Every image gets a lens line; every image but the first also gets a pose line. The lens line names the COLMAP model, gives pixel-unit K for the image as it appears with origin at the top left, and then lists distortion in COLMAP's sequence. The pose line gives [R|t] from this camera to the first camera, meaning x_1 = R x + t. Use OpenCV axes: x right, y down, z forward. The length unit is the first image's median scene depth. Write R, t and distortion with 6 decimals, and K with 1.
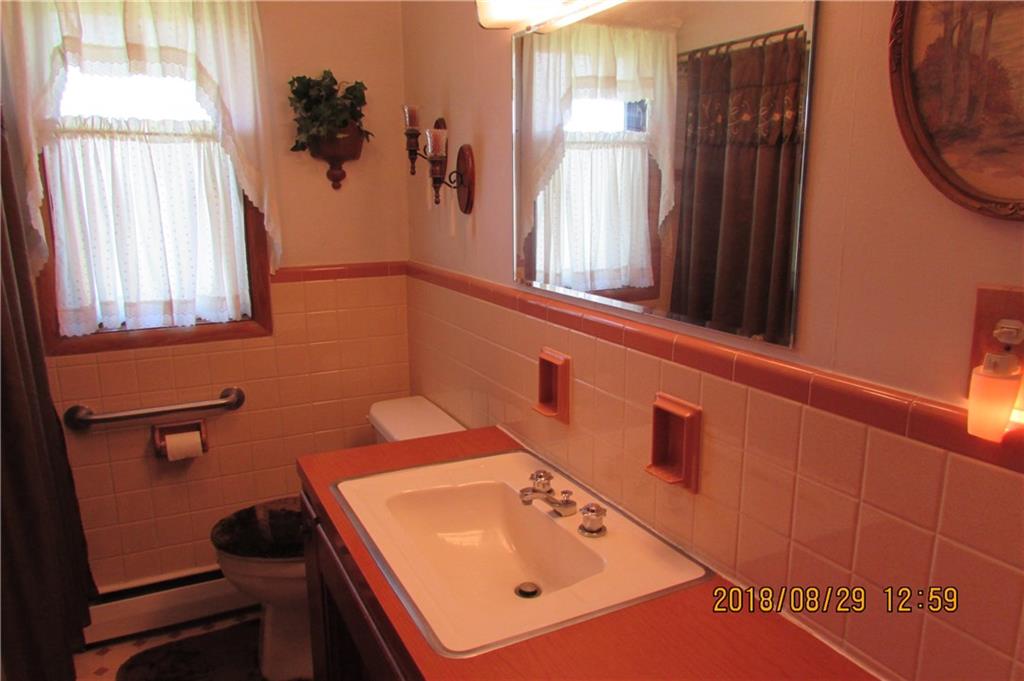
lens RADIAL K [[725.6, 0, 514.1], [0, 725.6, 340.4], [0, 0, 1]] dist [-0.028855, 0.007767]
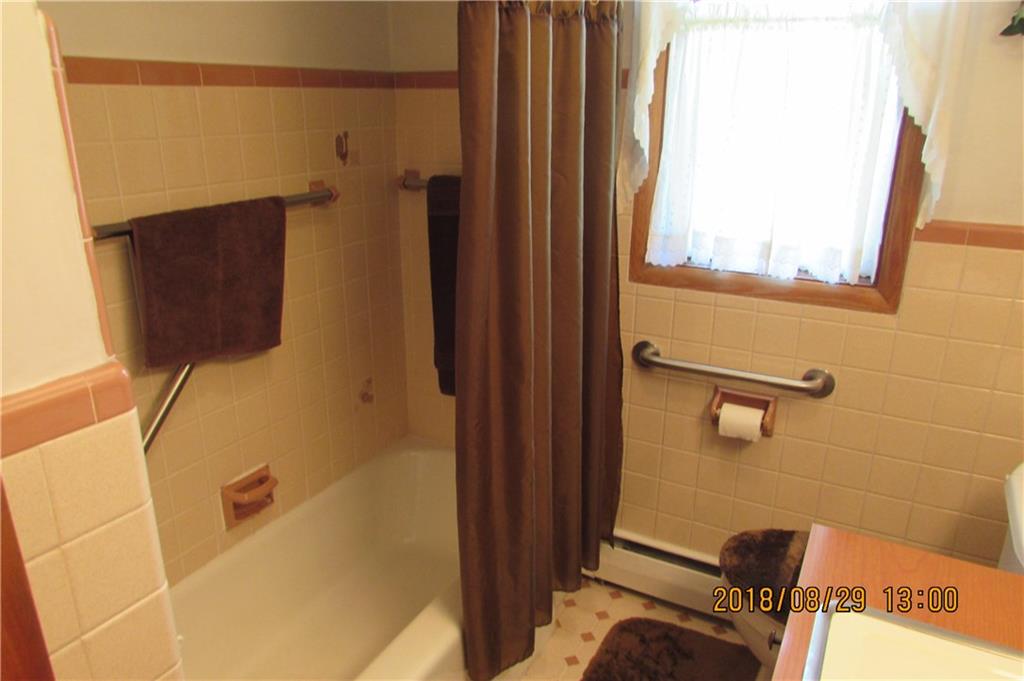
lens RADIAL K [[725.6, 0, 511.8], [0, 725.6, 350.7], [0, 0, 1]] dist [-0.028855, 0.007767]
pose [[0.561978, 0.277046, -0.779375, 0.009354], [-0.181631, 0.960575, 0.210490, -0.056525], [0.806964, 0.023268, 0.590142, 0.312456]]
